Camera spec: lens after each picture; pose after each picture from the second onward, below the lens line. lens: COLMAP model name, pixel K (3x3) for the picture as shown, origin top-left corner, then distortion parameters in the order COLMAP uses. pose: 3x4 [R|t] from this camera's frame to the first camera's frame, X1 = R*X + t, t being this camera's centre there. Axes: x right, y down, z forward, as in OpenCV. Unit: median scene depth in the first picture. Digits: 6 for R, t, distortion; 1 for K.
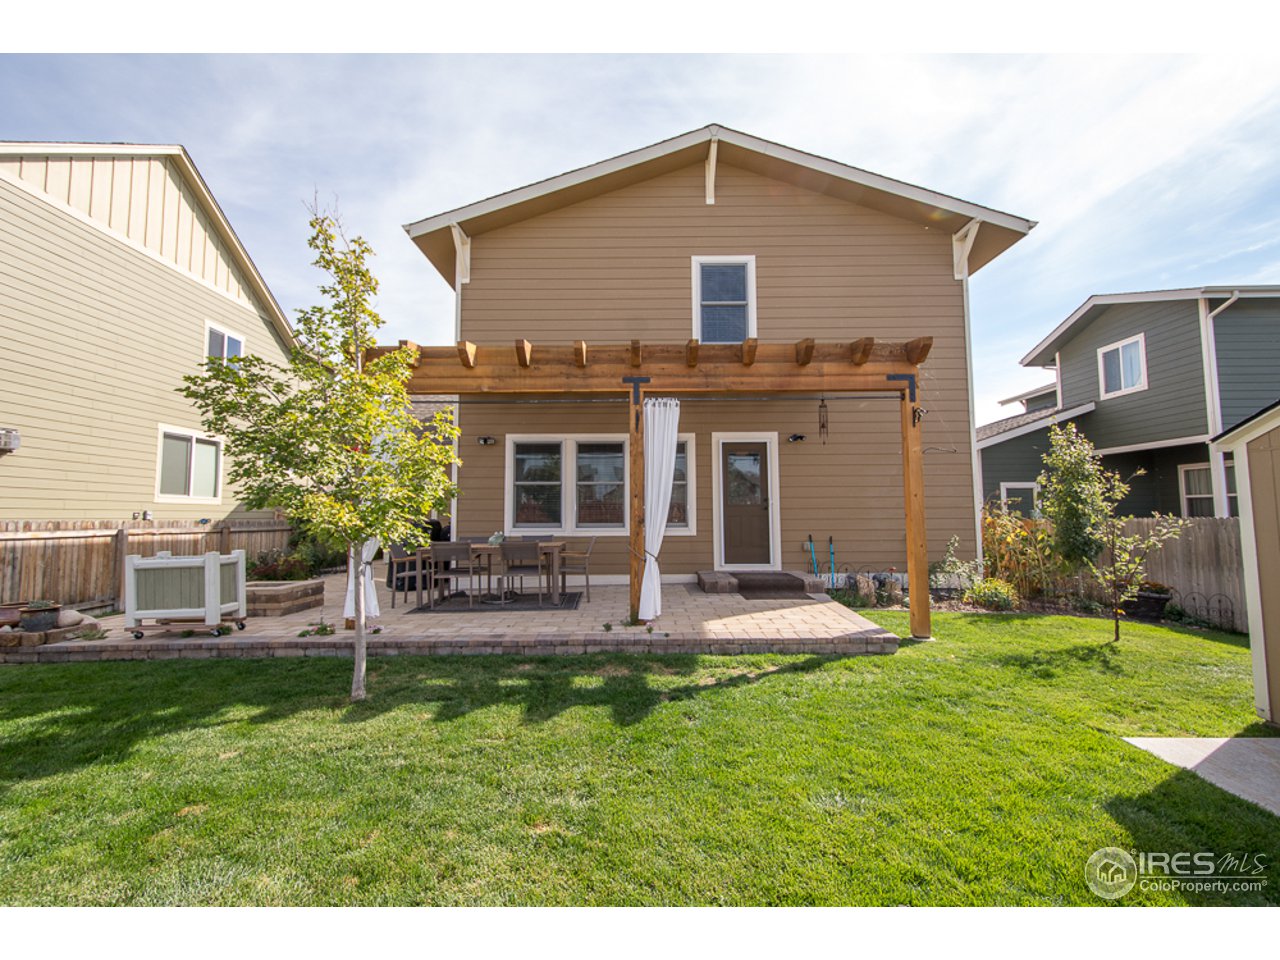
lens RADIAL K [[564.6, 0, 626.9], [0, 564.6, 474.7], [0, 0, 1]] dist [0.017566, -0.007639]
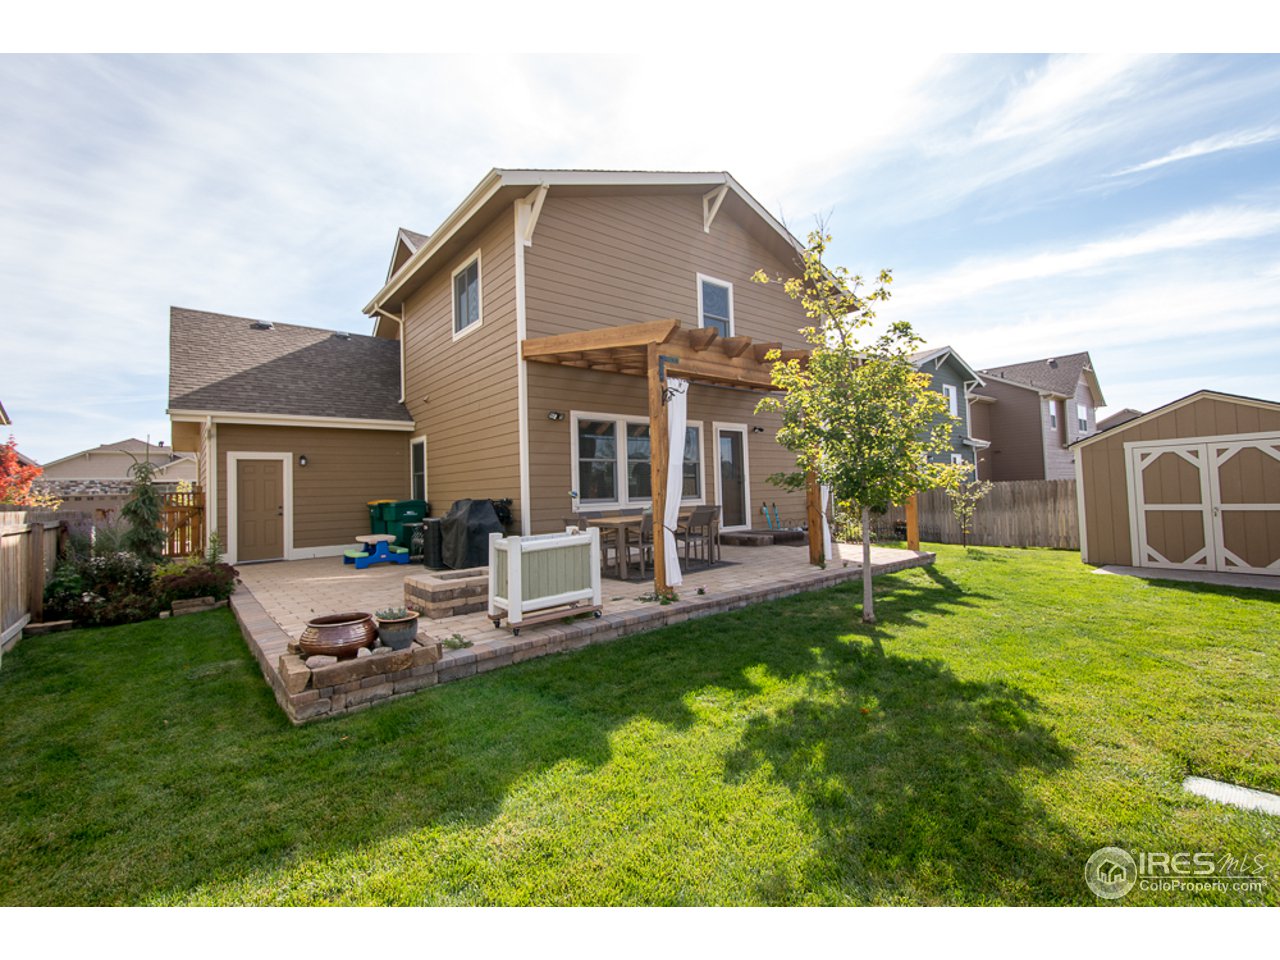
lens RADIAL K [[564.6, 0, 626.9], [0, 564.6, 474.7], [0, 0, 1]] dist [0.017566, -0.007639]
pose [[0.775516, 0.002023, 0.631325, -0.773545], [-0.019487, 0.999595, 0.020733, 0.019447], [-0.631028, -0.028381, 0.775241, 0.159271]]
